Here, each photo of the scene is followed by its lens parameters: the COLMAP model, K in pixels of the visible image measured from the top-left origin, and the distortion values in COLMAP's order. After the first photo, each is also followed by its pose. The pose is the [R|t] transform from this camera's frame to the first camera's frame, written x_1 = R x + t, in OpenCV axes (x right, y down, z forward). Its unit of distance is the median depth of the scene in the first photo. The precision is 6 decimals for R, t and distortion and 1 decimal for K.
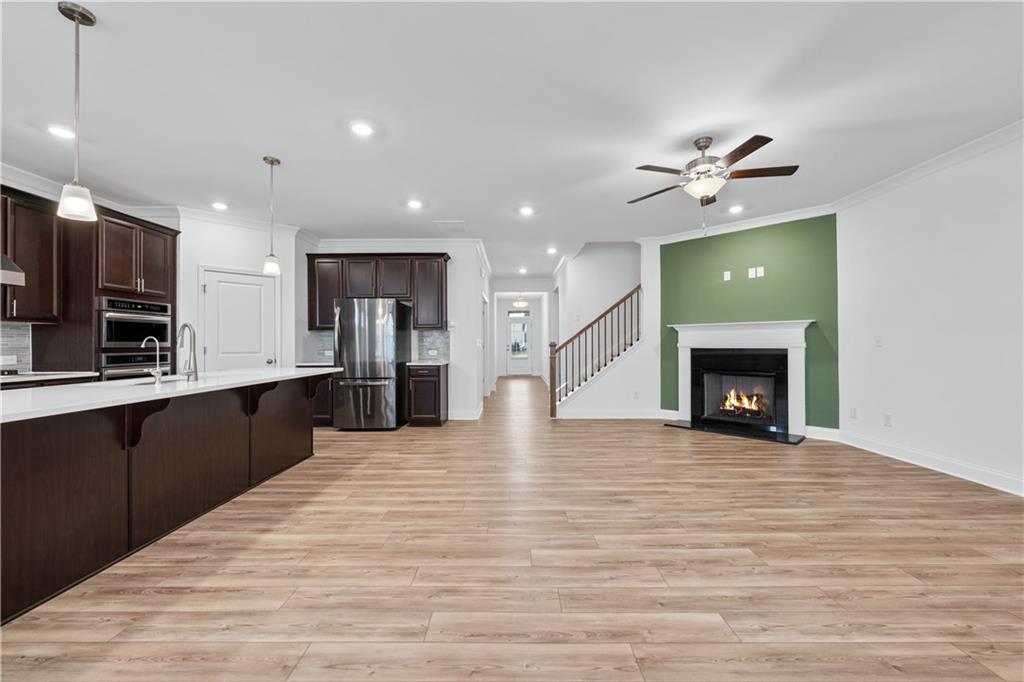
lens RADIAL K [[411.5, 0, 515.2], [0, 411.5, 343.3], [0, 0, 1]] dist [-0.001303, 0.000207]
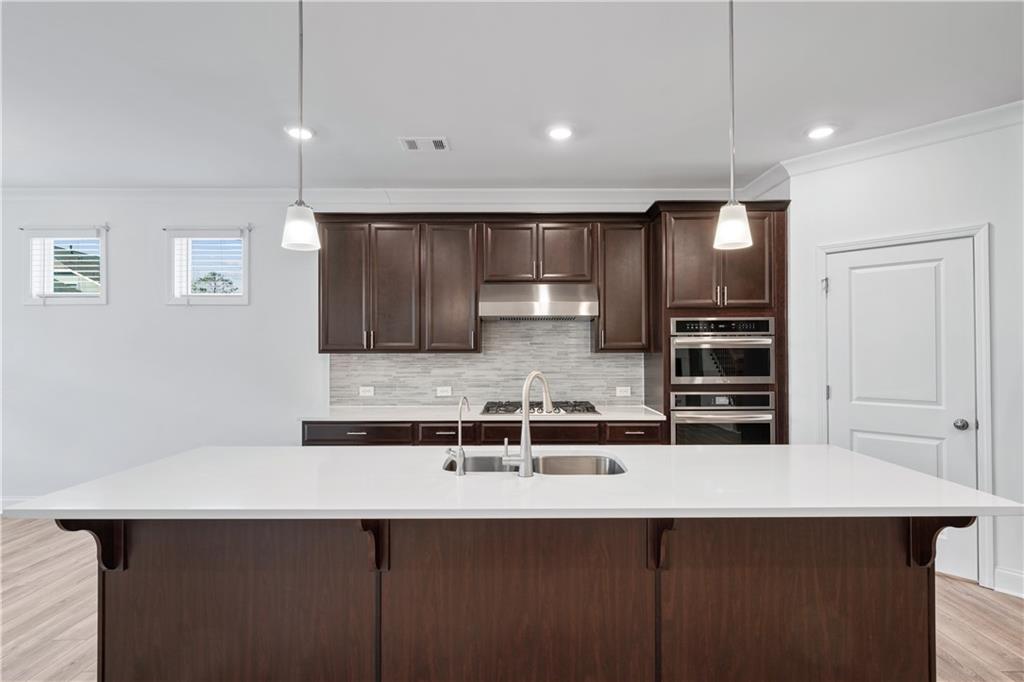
lens RADIAL K [[487.4, 0, 513.4], [0, 487.4, 344.8], [0, 0, 1]] dist [0.003720, -0.001035]
pose [[0.008268, -0.010382, -0.999912, -0.080832], [0.004211, 0.999938, -0.010348, -0.049192], [0.999957, -0.004125, 0.008311, 0.623425]]
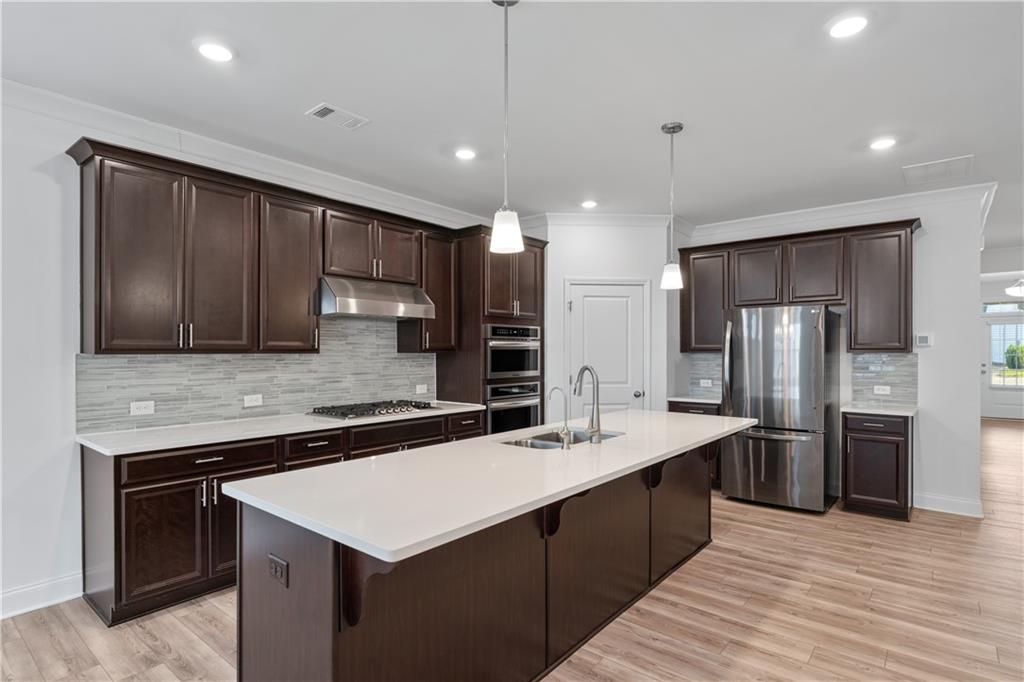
lens RADIAL K [[535.5, 0, 510.8], [0, 535.5, 354.6], [0, 0, 1]] dist [0.001625, 0.001240]
pose [[0.773710, 0.006911, -0.633502, -0.177032], [-0.000596, 0.999948, 0.010182, -0.050708], [0.633539, -0.007500, 0.773674, 0.086776]]
